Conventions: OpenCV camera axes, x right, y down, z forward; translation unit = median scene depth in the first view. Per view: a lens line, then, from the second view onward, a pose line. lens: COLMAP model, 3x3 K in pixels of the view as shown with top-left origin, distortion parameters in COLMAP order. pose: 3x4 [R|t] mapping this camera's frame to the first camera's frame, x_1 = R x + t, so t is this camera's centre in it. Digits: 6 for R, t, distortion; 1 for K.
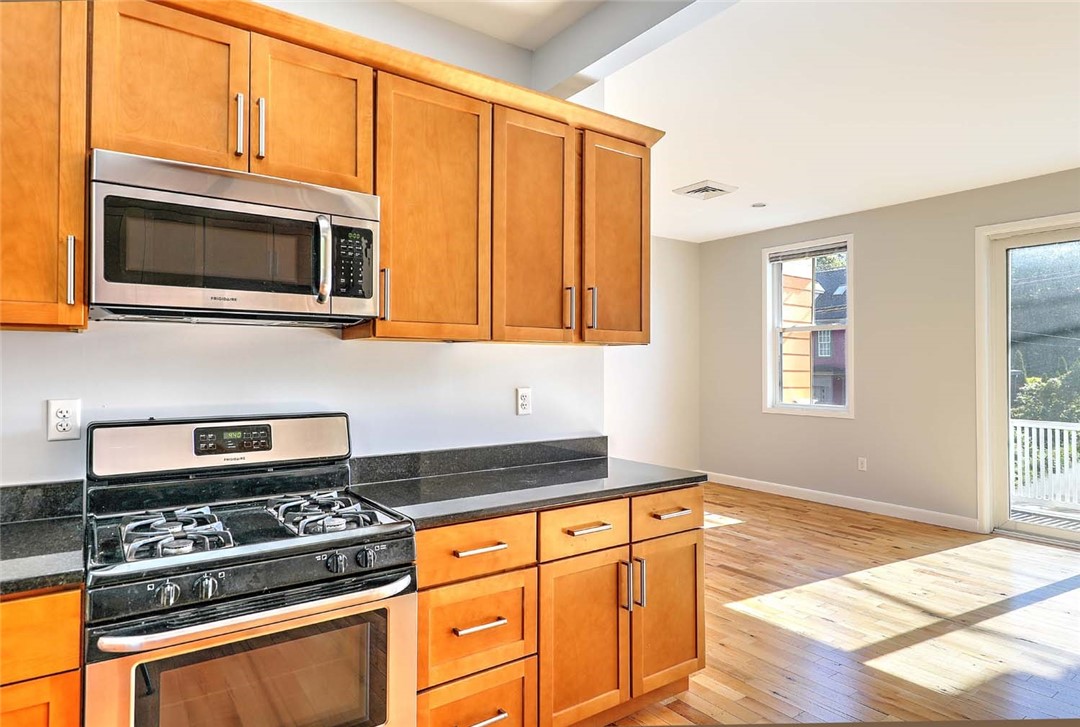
lens RADIAL K [[623.0, 0, 551.2], [0, 623.0, 357.4], [0, 0, 1]] dist [0.011209, -0.001843]
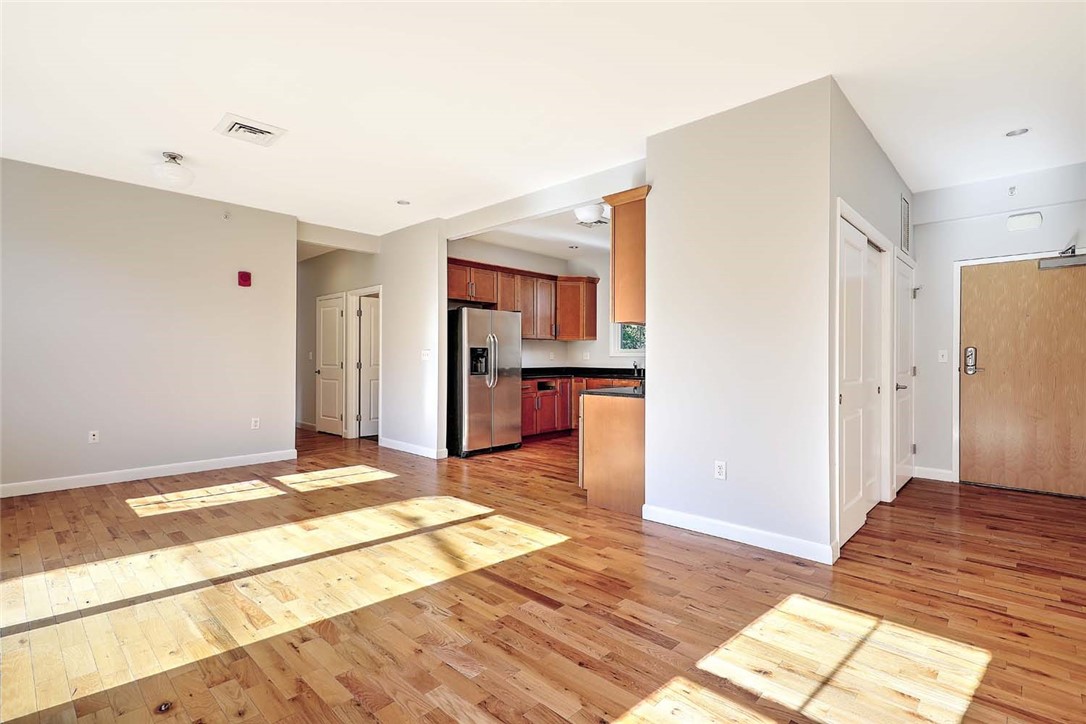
lens RADIAL K [[511.1, 0, 541.9], [0, 511.1, 362.2], [0, 0, 1]] dist [0.014435, -0.006439]
pose [[-0.984190, 0.000891, -0.177112, 0.623729], [0.002141, 0.999974, -0.006869, 0.104194], [0.177101, -0.007140, -0.984167, 2.507889]]
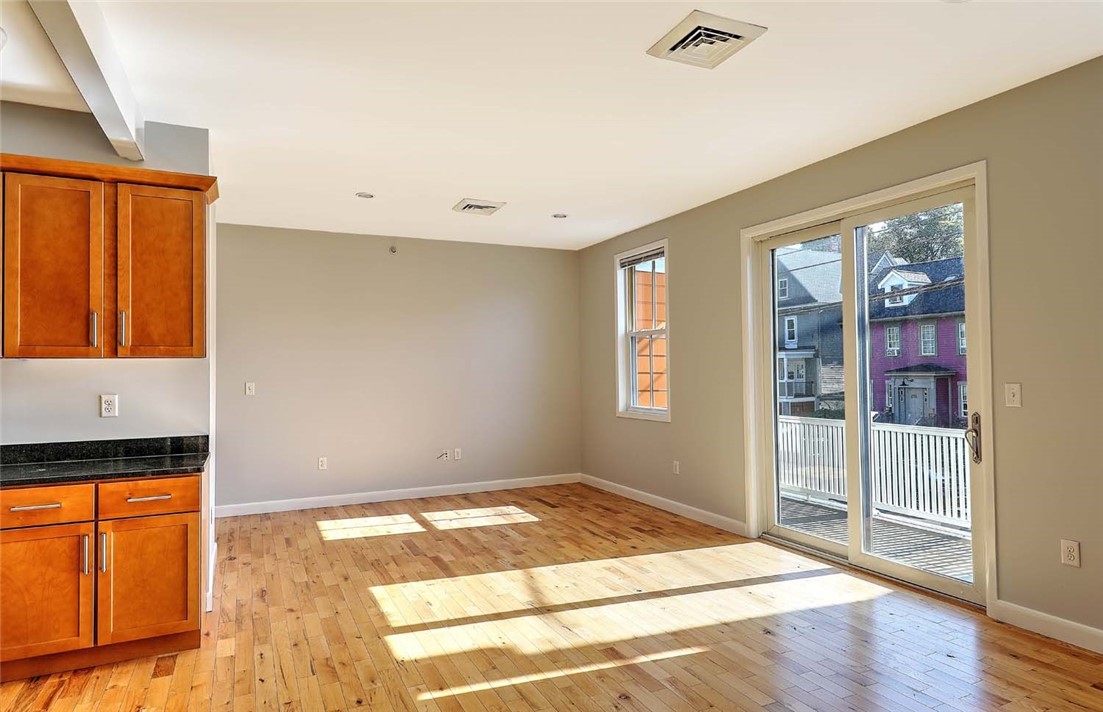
lens RADIAL K [[636.5, 0, 569.1], [0, 636.5, 357.3], [0, 0, 1]] dist [0.013375, -0.005319]
pose [[0.986584, -0.012881, -0.162744, 1.103526], [0.012228, 0.999913, -0.005012, -0.006812], [0.162794, 0.002954, 0.986656, -0.088920]]
